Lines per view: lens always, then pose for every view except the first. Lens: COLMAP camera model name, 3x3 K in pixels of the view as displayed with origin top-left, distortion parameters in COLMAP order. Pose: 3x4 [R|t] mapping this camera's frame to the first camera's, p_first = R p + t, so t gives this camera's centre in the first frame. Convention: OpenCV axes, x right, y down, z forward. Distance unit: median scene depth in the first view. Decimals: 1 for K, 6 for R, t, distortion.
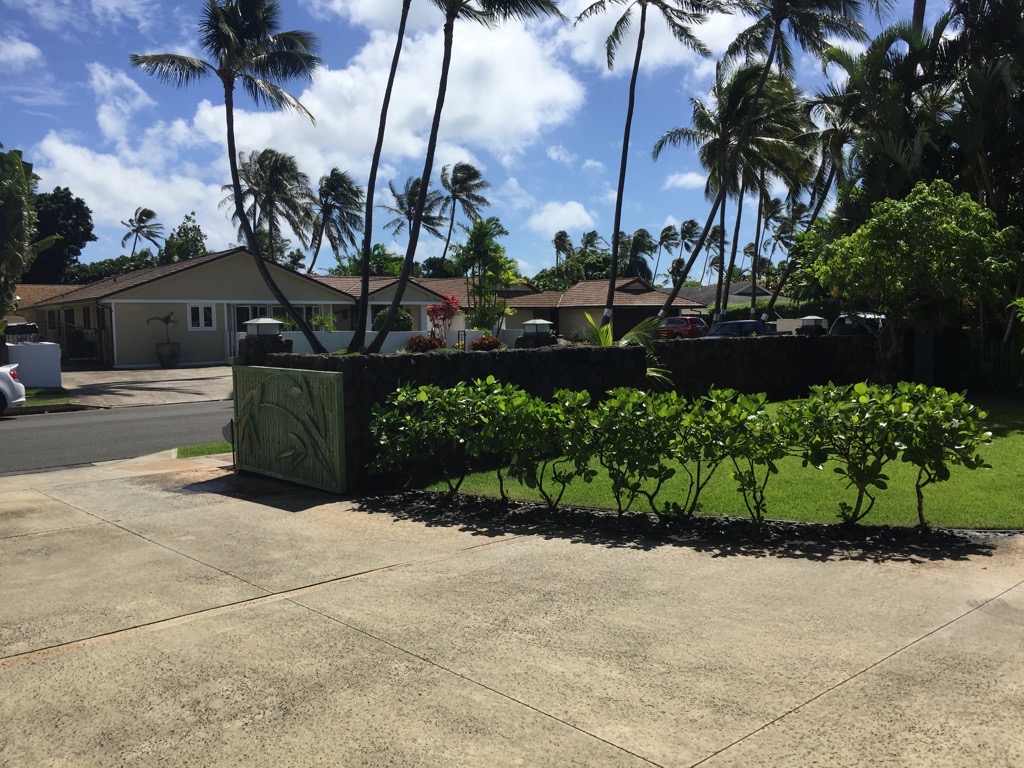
lens RADIAL K [[872.0, 0, 510.0], [0, 872.0, 386.5], [0, 0, 1]] dist [0.055563, -0.060843]
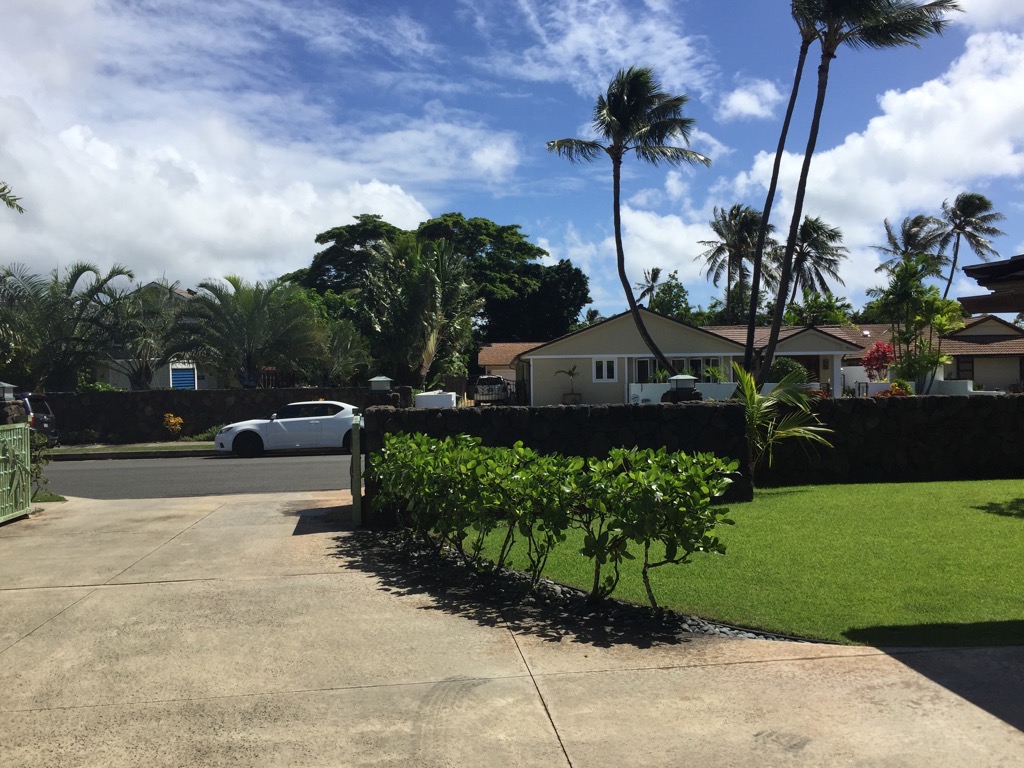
lens RADIAL K [[872.0, 0, 515.5], [0, 872.0, 380.0], [0, 0, 1]] dist [0.055563, -0.060843]
pose [[0.835762, -0.000573, -0.549092, 0.164971], [-0.034552, 0.997963, -0.053632, -0.004681], [0.548004, 0.063796, 0.834039, 0.031400]]
